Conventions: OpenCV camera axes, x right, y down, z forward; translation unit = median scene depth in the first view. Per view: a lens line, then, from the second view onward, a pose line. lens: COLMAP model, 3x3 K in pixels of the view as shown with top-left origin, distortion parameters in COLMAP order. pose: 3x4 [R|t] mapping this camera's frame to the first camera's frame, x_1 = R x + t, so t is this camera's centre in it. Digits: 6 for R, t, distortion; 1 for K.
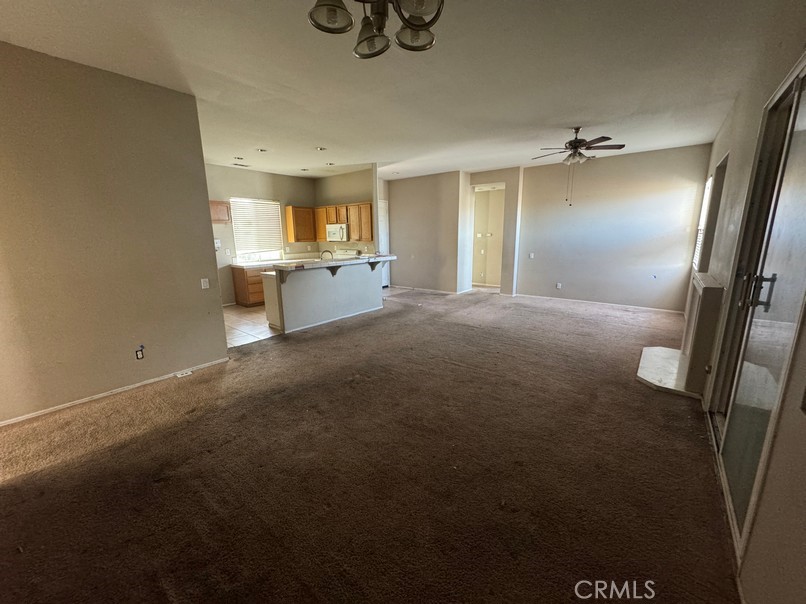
lens RADIAL K [[321.6, 0, 400.7], [0, 321.6, 299.5], [0, 0, 1]] dist [-0.001068, -0.000469]
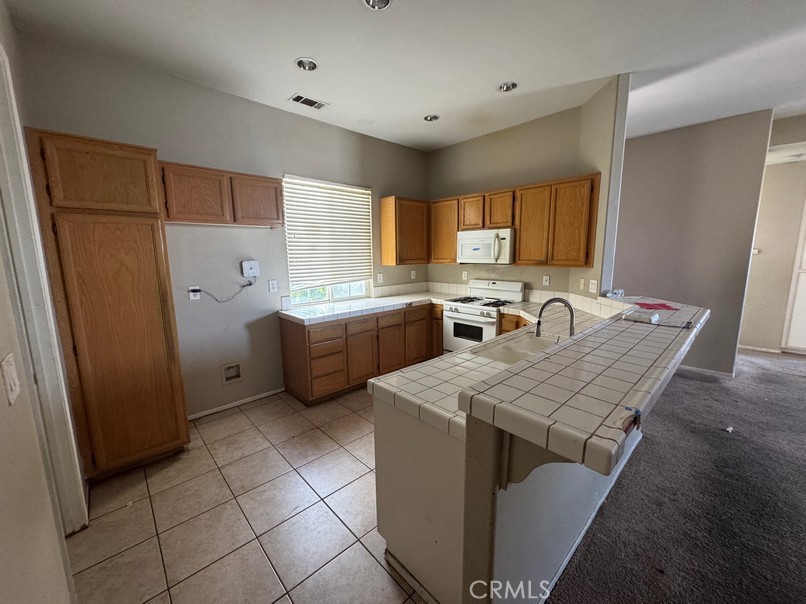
lens RADIAL K [[321.6, 0, 405.0], [0, 321.6, 302.2], [0, 0, 1]] dist [-0.001068, -0.000469]
pose [[0.992847, 0.018813, -0.117904, -0.255395], [-0.024057, 0.998776, -0.043212, -0.096874], [0.116946, 0.045739, 0.992084, 0.490180]]
